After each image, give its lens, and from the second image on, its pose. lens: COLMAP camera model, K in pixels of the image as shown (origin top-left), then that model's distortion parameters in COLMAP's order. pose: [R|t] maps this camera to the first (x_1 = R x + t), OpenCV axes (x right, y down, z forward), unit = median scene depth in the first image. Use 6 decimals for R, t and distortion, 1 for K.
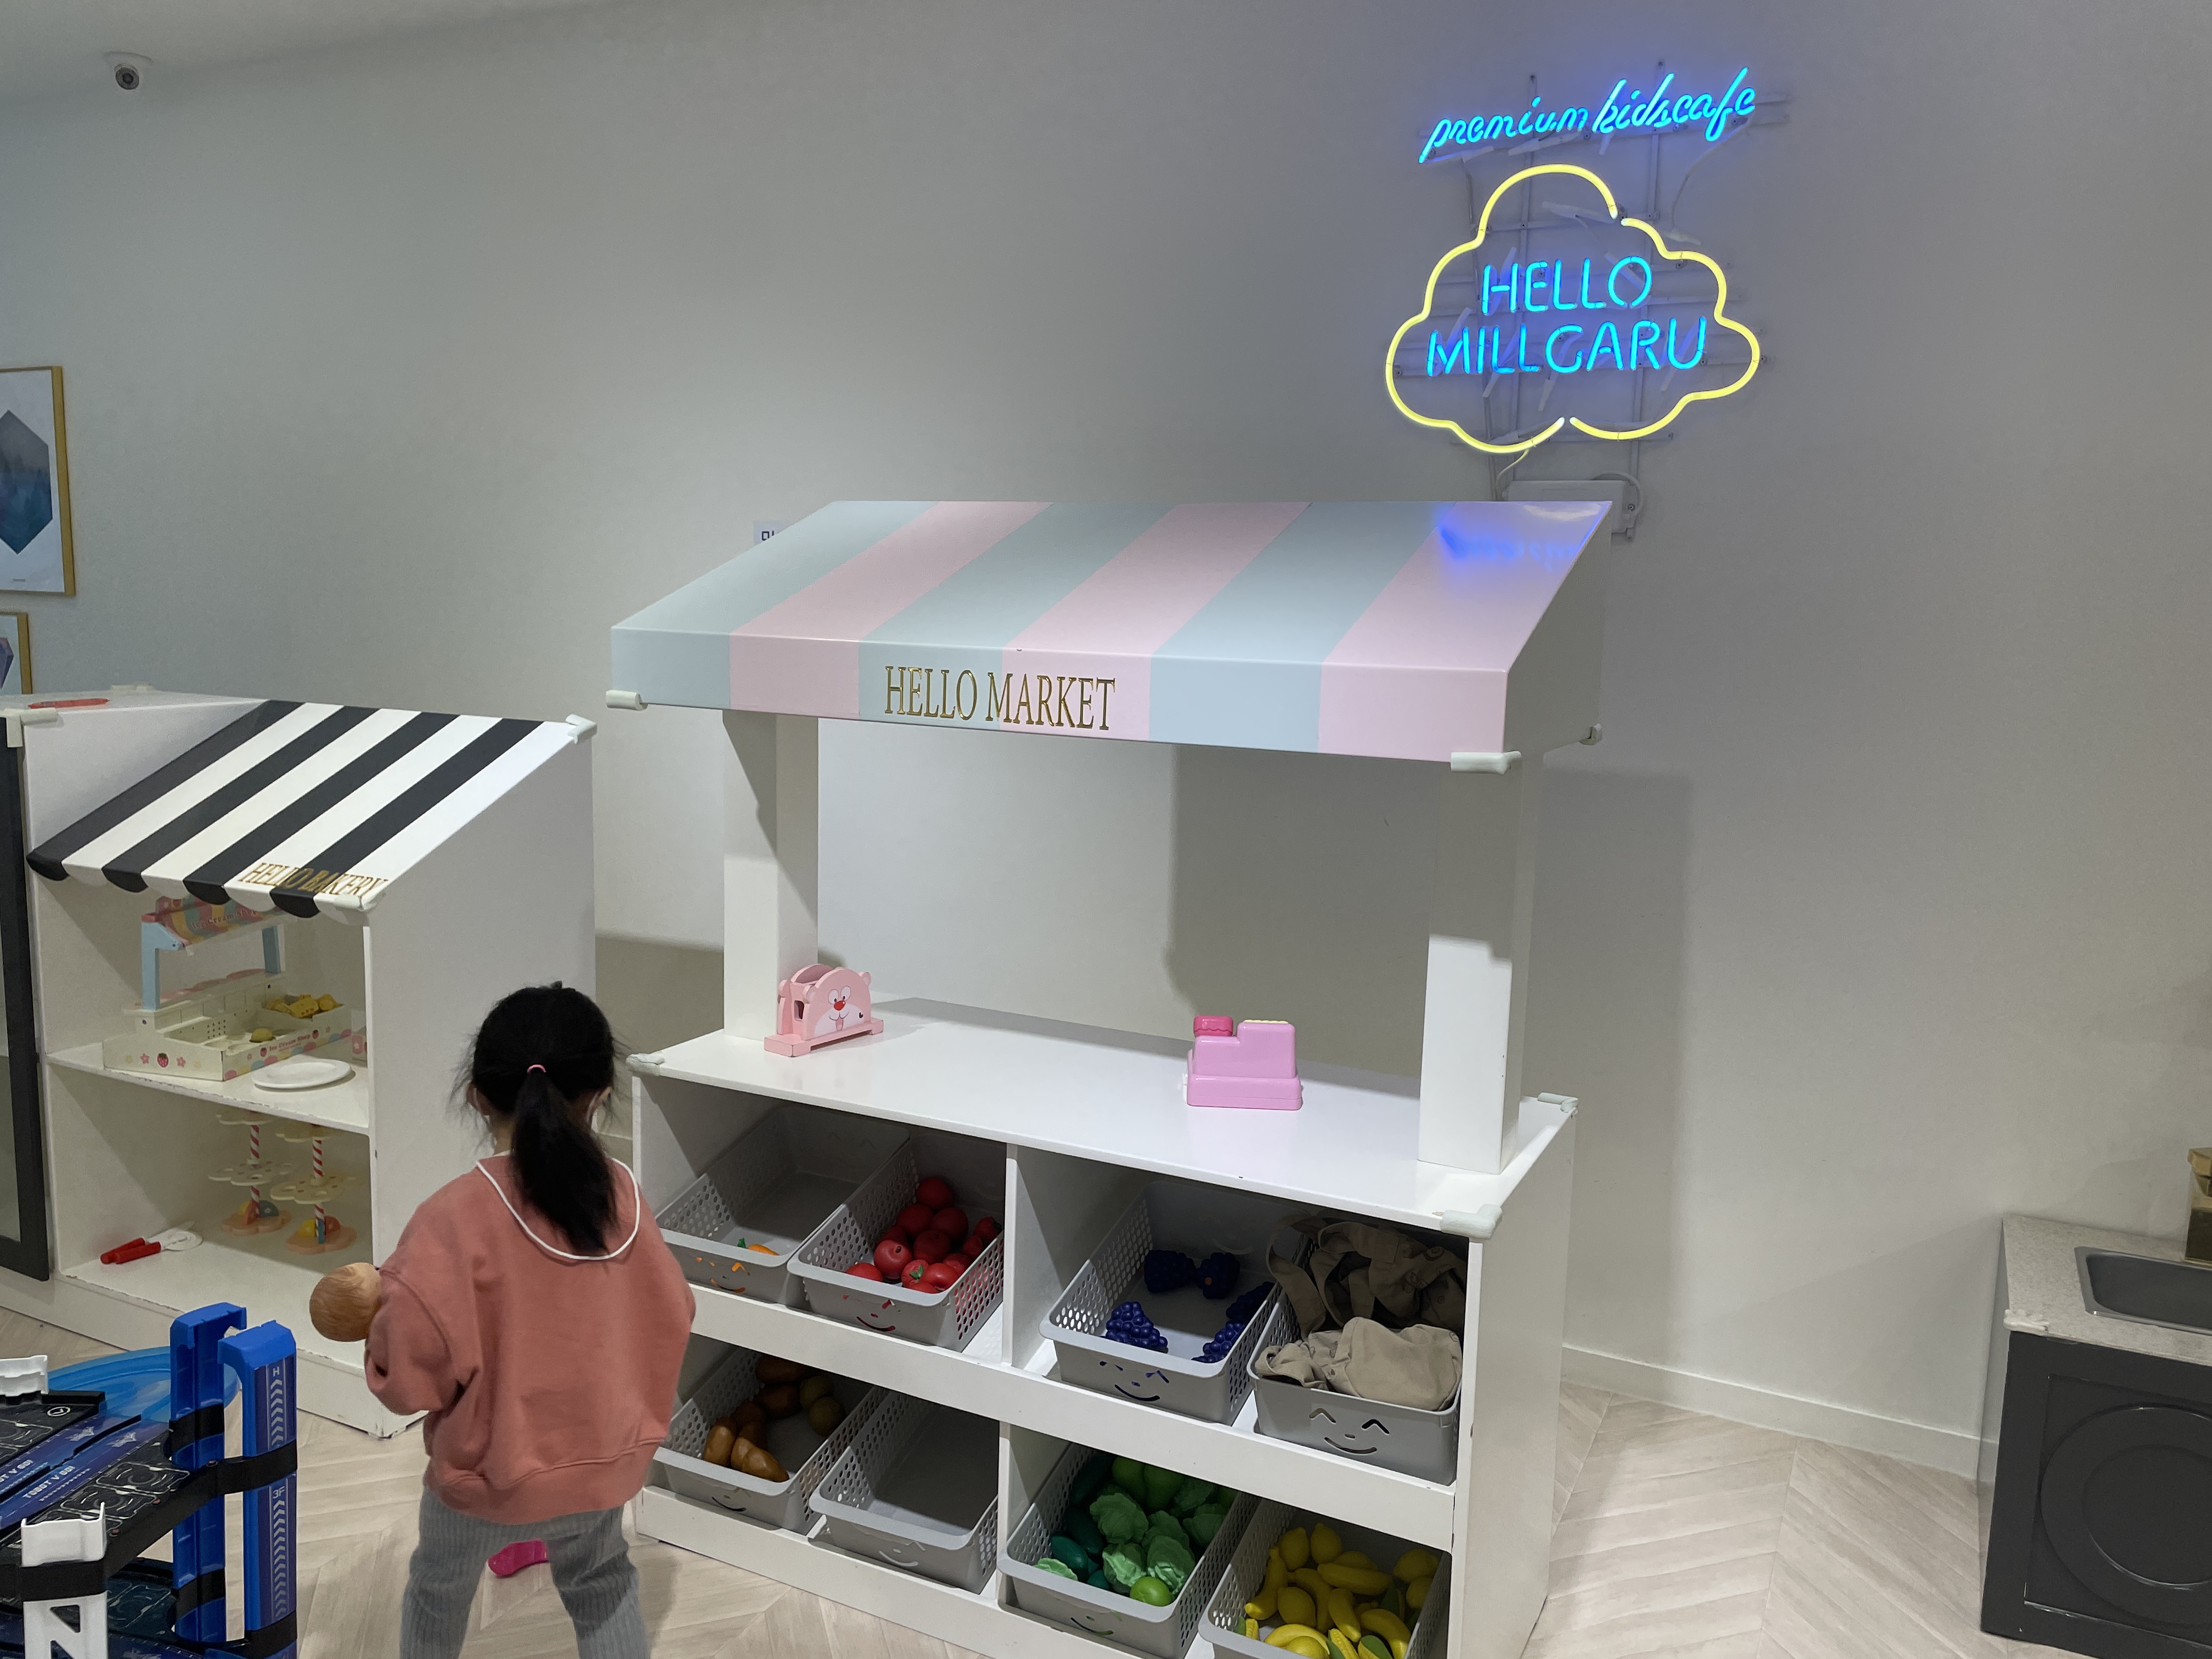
lens RADIAL K [[1650.4, 0, 1101.7], [0, 1650.4, 822.9], [0, 0, 1]] dist [0.013384, 0.002967]
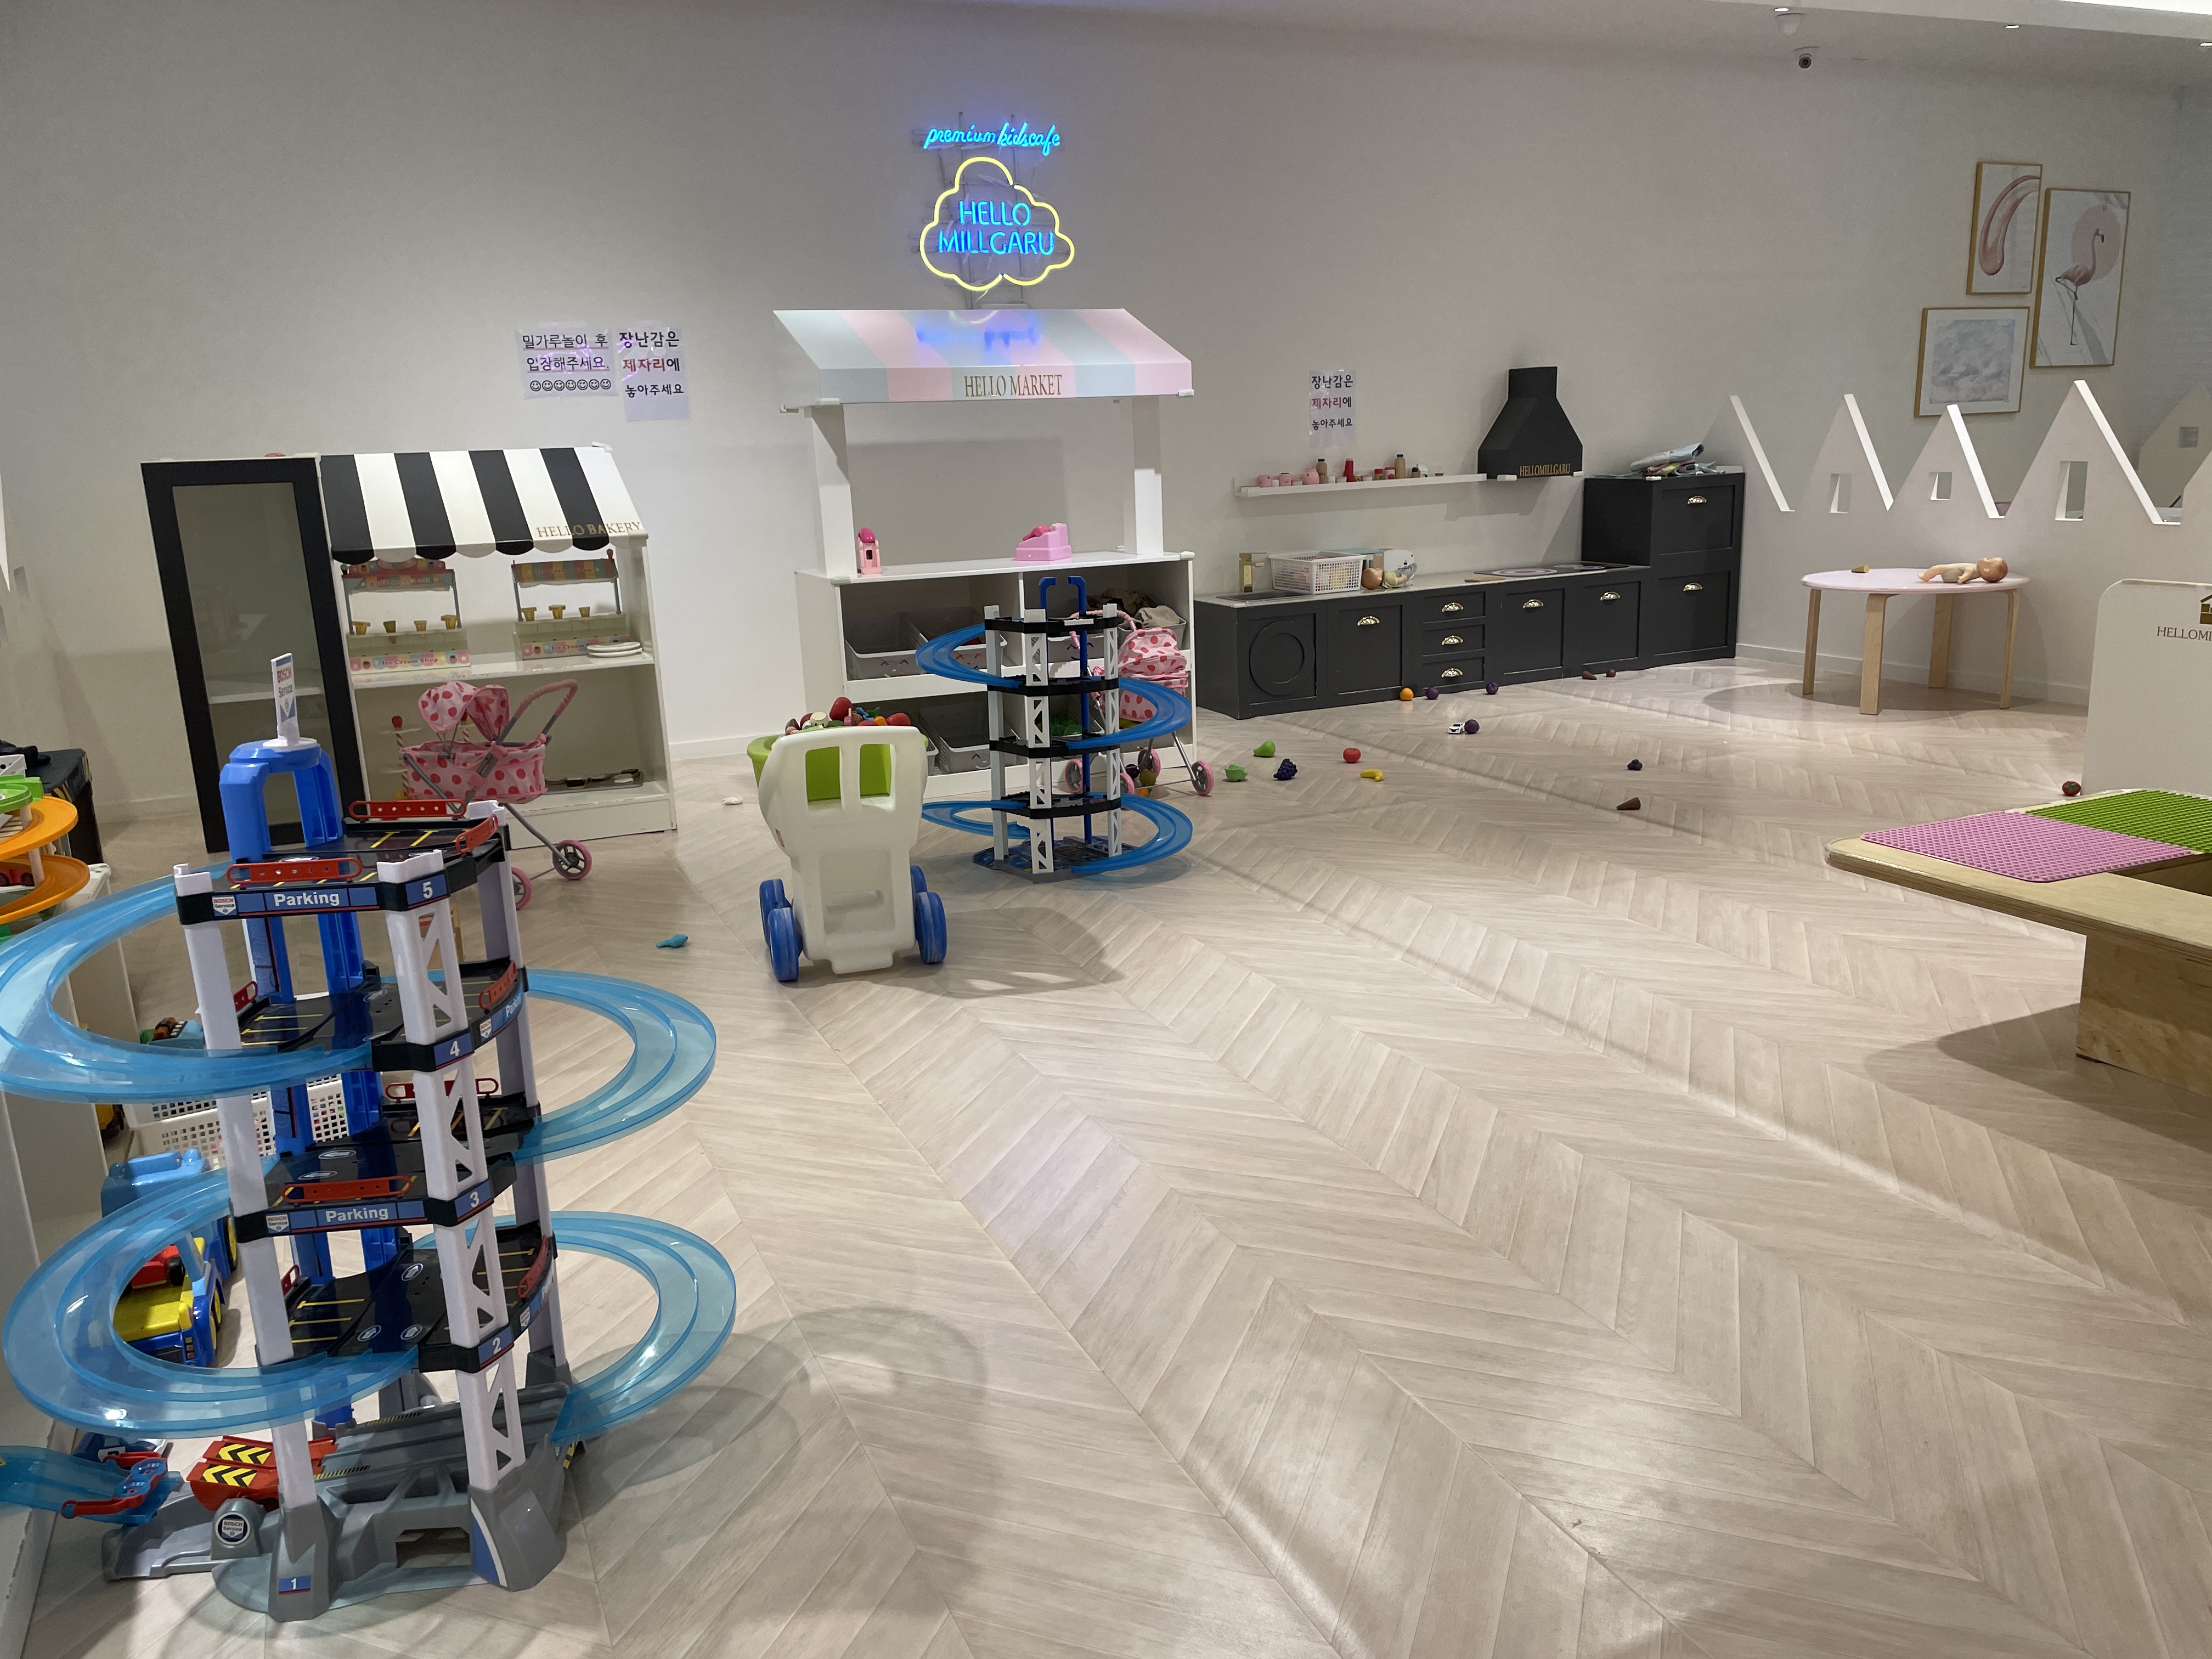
lens RADIAL K [[1650.4, 0, 1106.8], [0, 1650.4, 833.1], [0, 0, 1]] dist [0.013384, 0.002967]
pose [[0.614239, -0.233425, 0.753805, -1.540821], [0.164426, 0.972141, 0.167053, 0.143498], [-0.771799, 0.021335, 0.635508, -0.530219]]
